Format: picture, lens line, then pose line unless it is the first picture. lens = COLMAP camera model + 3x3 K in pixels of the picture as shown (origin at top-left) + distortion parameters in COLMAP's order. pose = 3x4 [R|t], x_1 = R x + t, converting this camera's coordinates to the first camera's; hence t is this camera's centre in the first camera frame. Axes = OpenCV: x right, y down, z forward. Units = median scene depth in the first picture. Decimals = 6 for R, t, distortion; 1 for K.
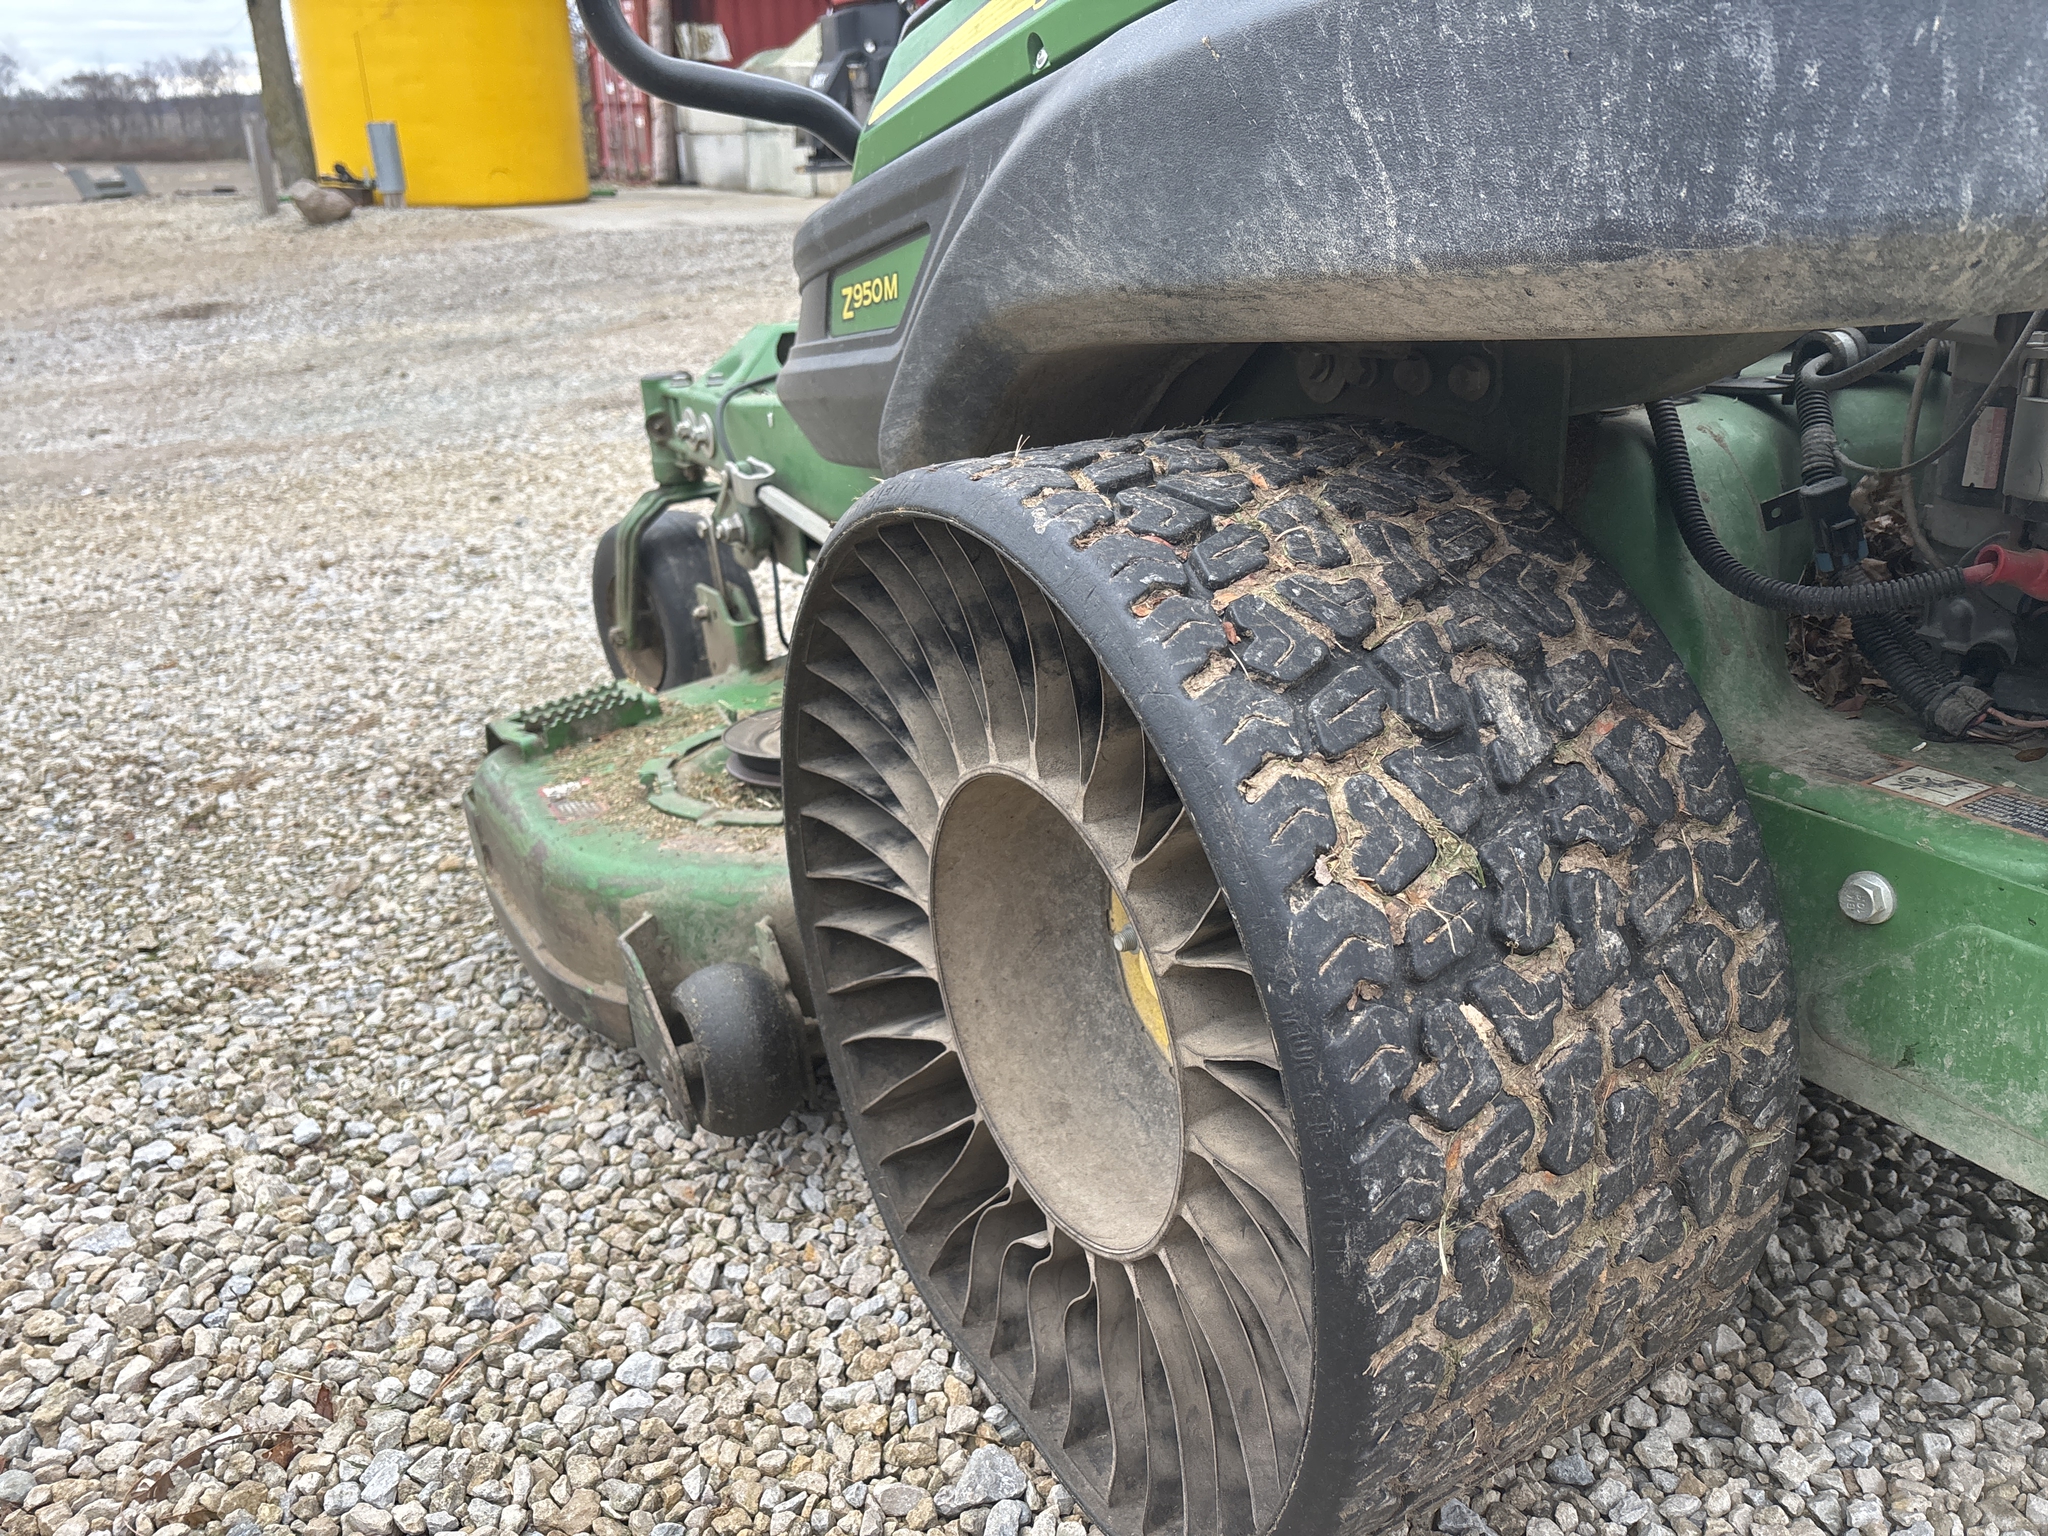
lens RADIAL K [[1548.9, 0, 1019.9], [0, 1548.9, 777.2], [0, 0, 1]] dist [0.045855, -0.056173]
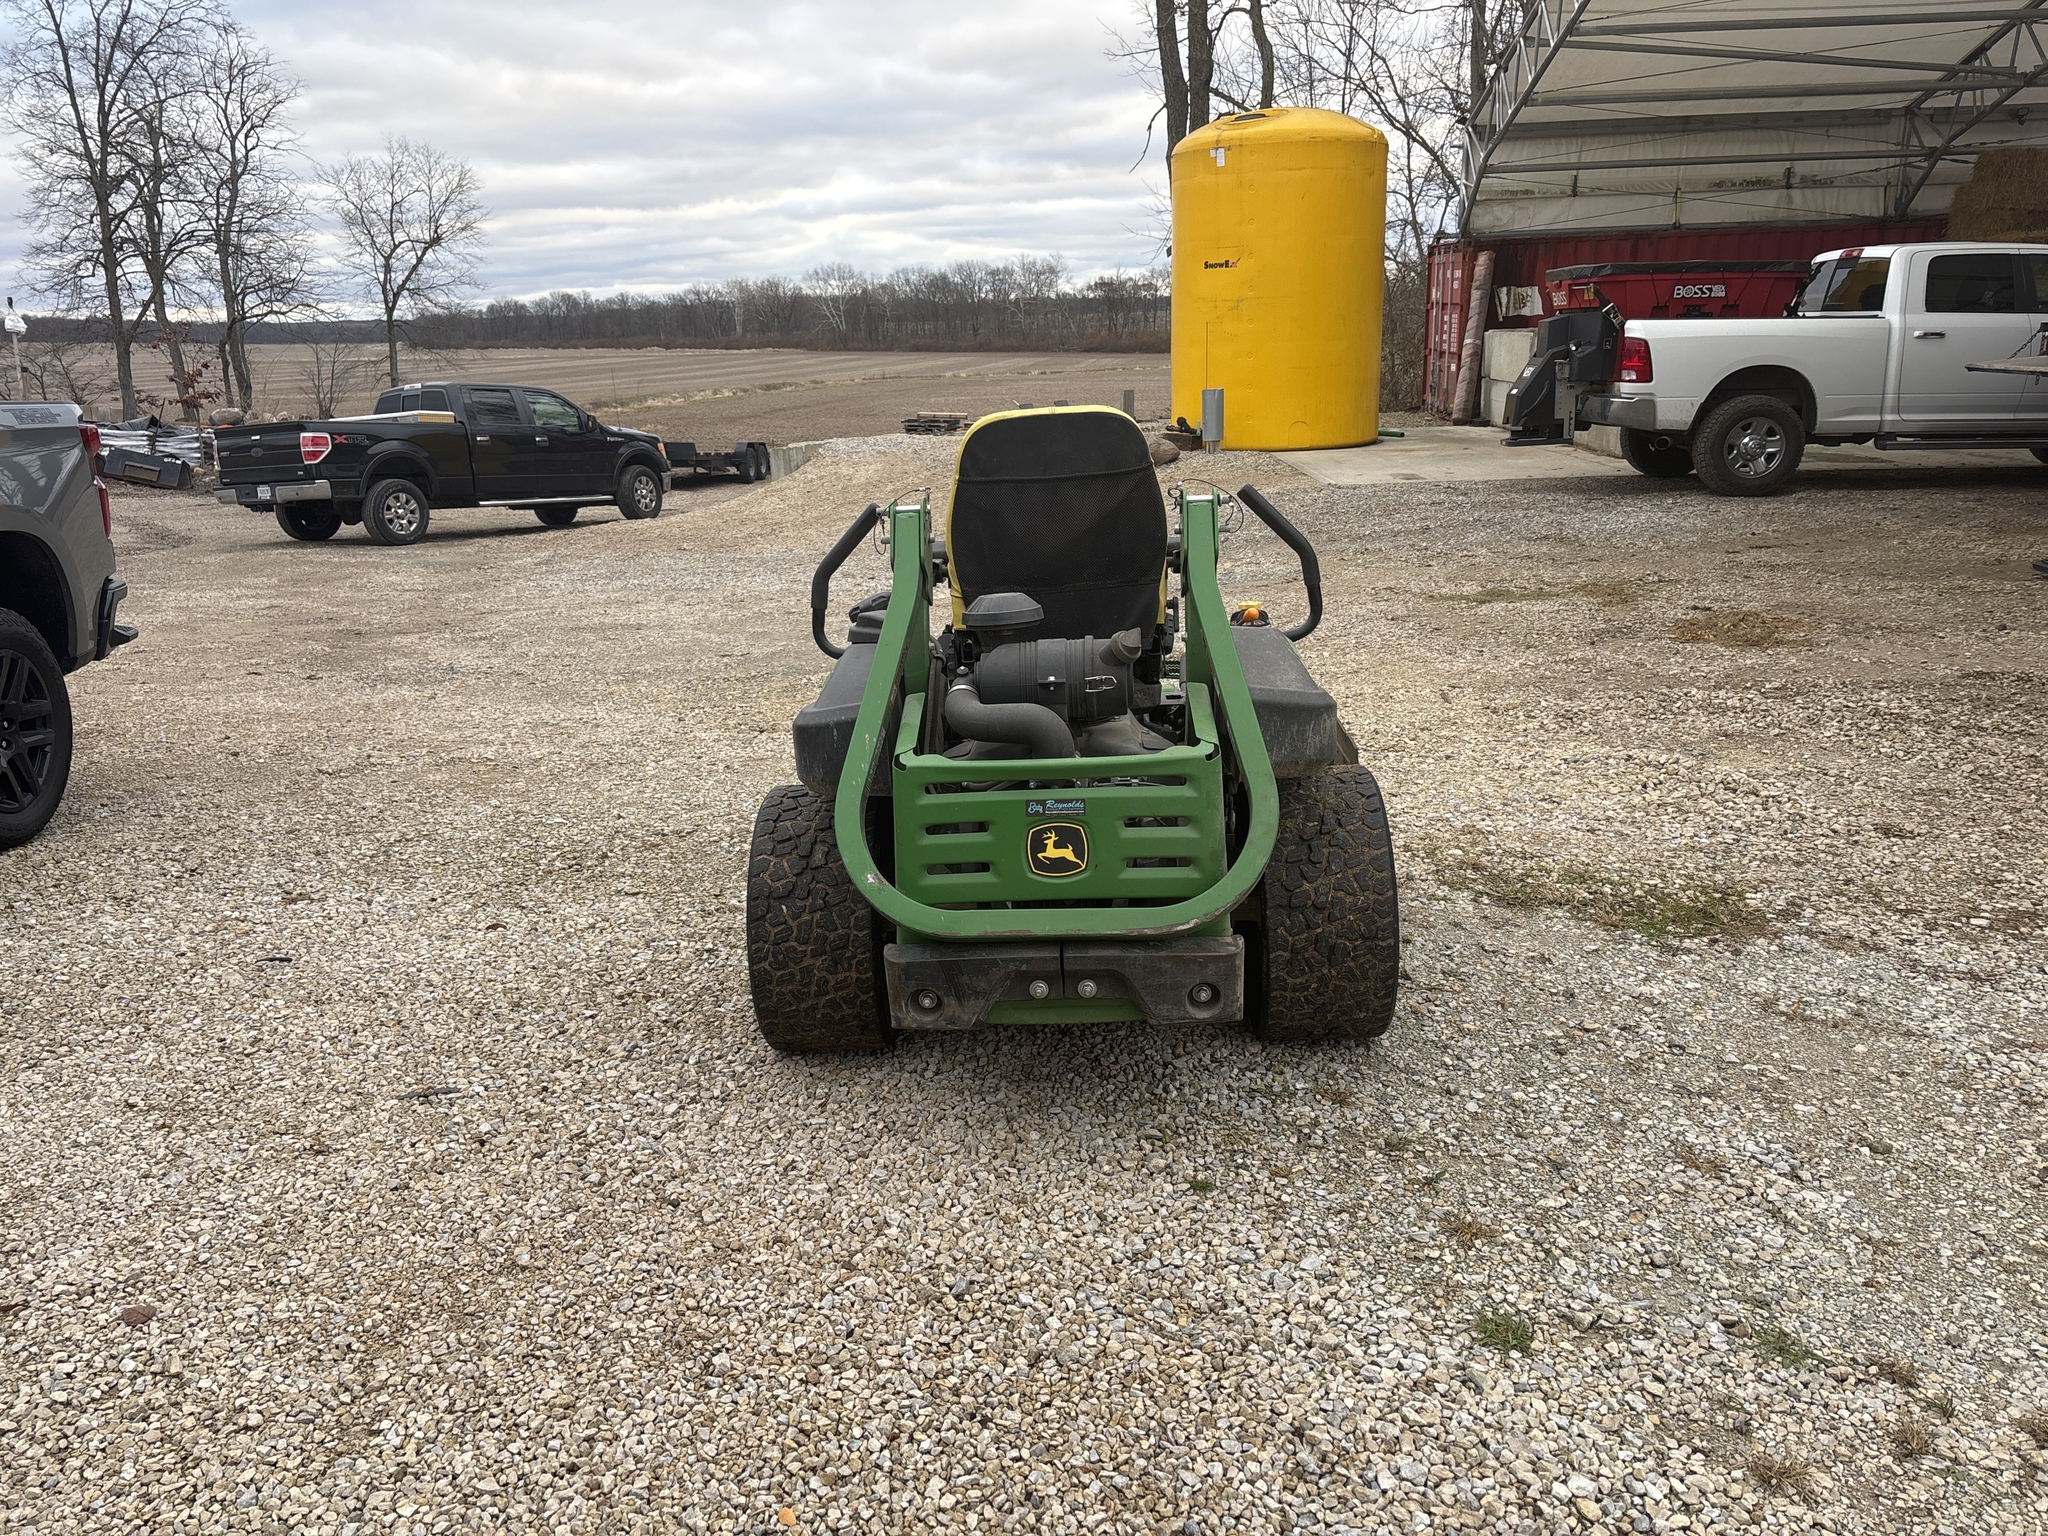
lens RADIAL K [[1551.7, 0, 1013.1], [0, 1551.7, 767.1], [0, 0, 1]] dist [0.048361, -0.050974]
pose [[0.846575, 0.136058, -0.514586, 1.367680], [-0.191683, 0.979842, -0.056276, -0.063151], [0.496556, 0.146279, 0.855590, -1.211735]]
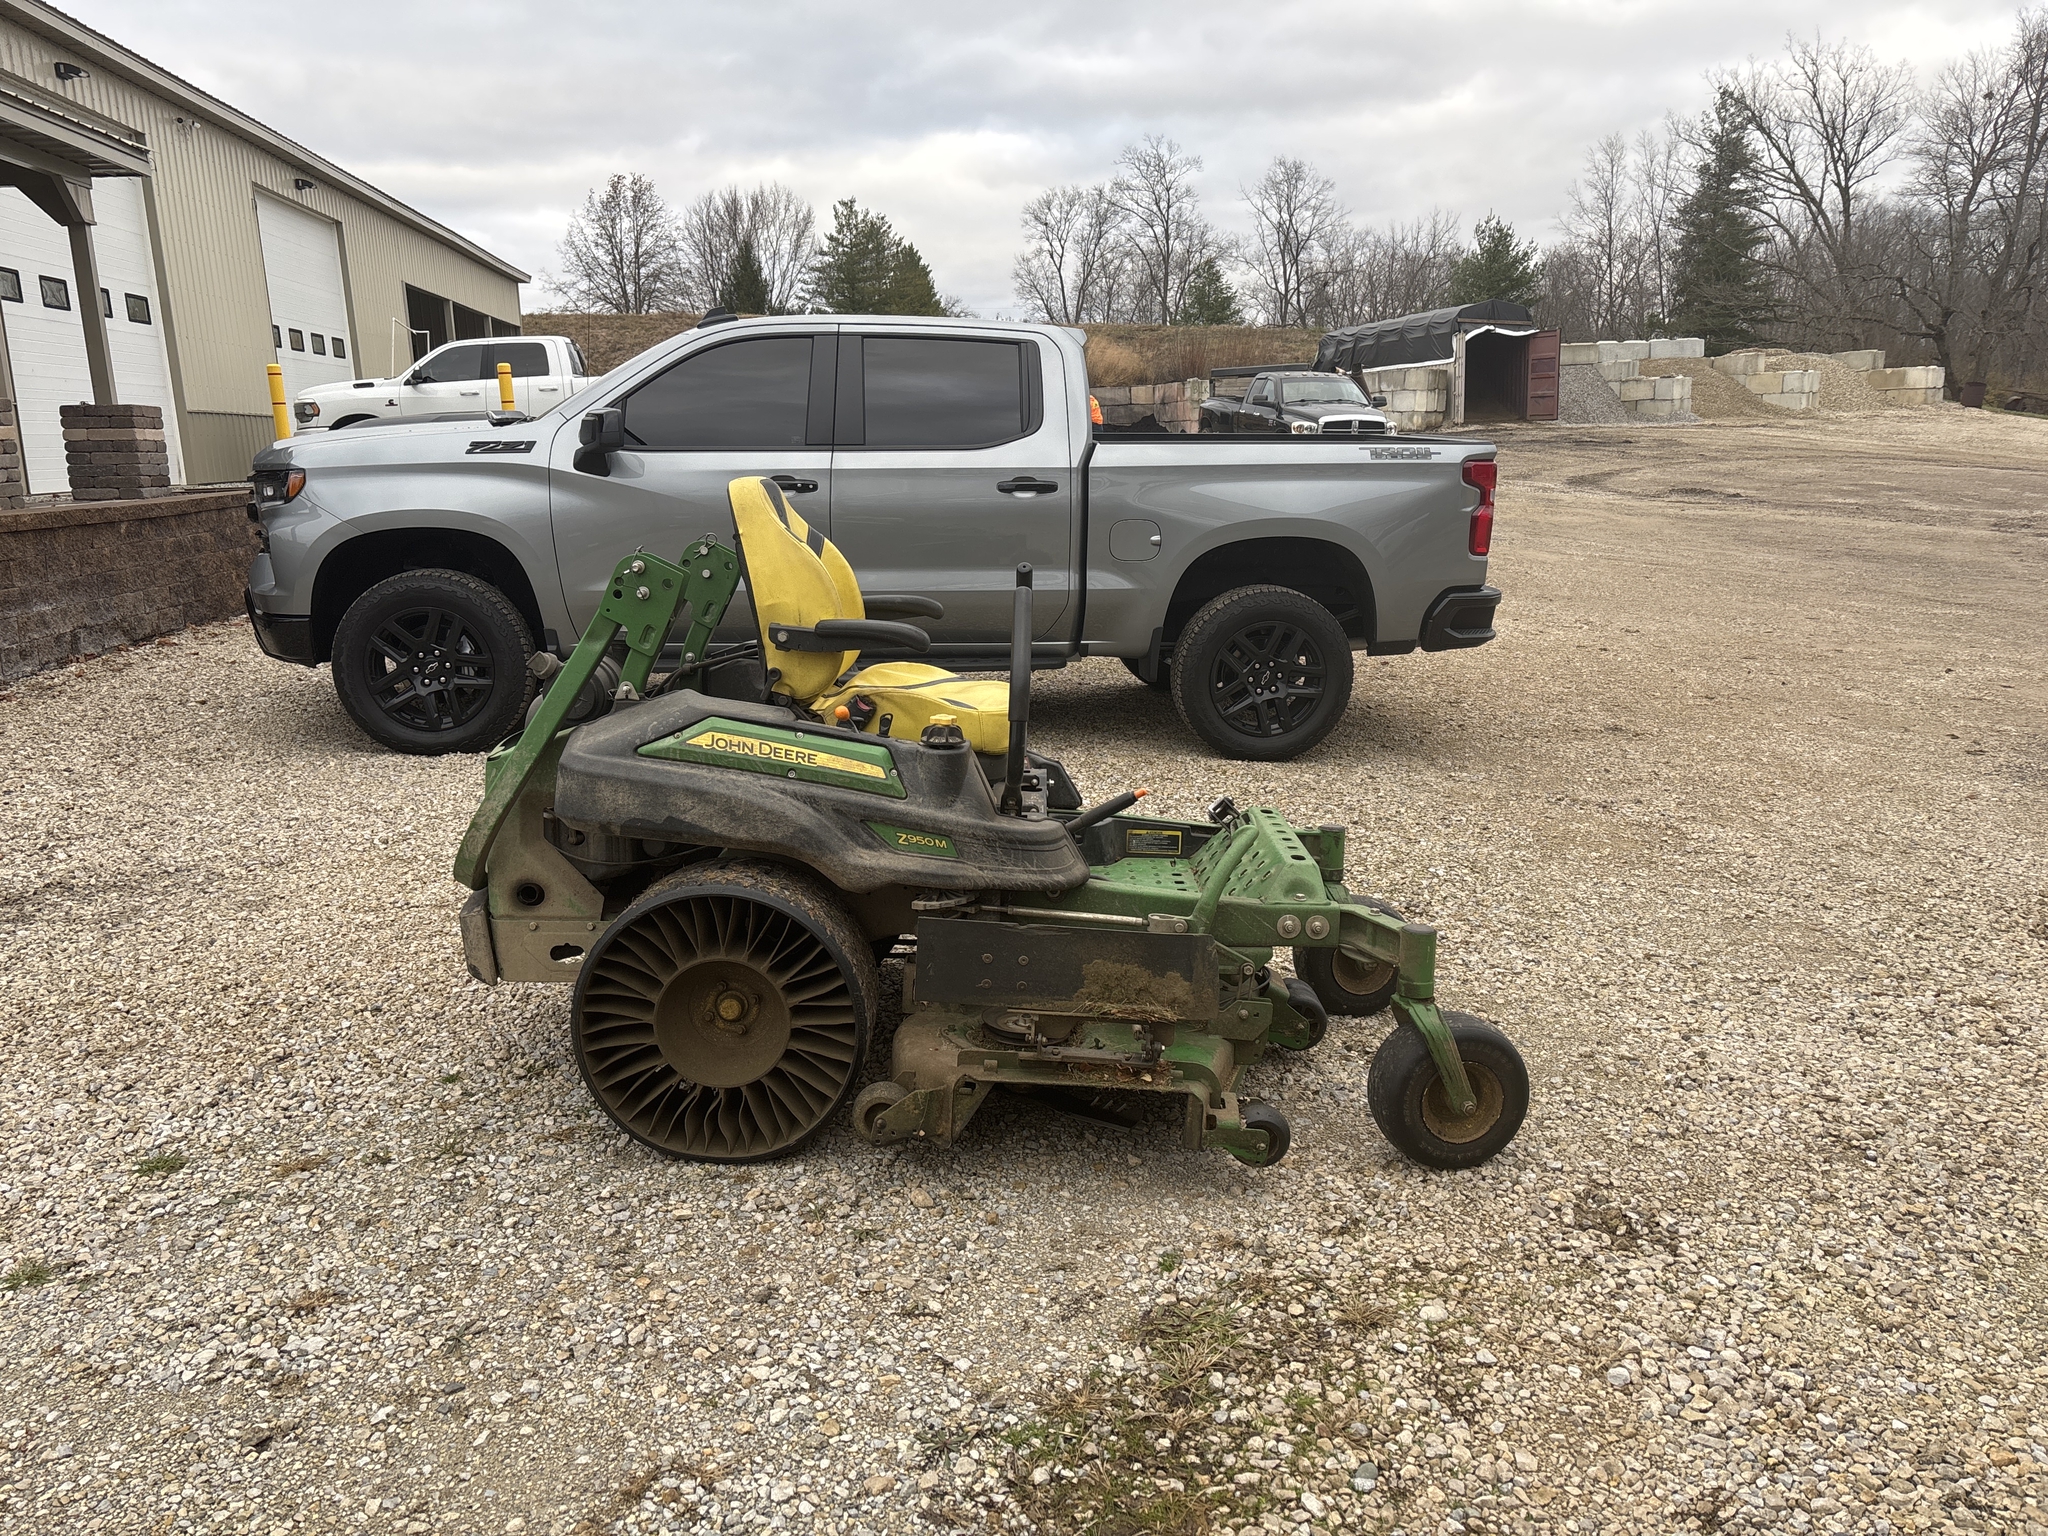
lens RADIAL K [[1548.1, 0, 1015.9], [0, 1548.1, 760.5], [0, 0, 1]] dist [0.048838, -0.052640]
pose [[-0.510986, 0.205049, -0.834774, 2.075828], [-0.294758, 0.870454, 0.394242, -1.274259], [0.807472, 0.447509, -0.384350, 1.795155]]
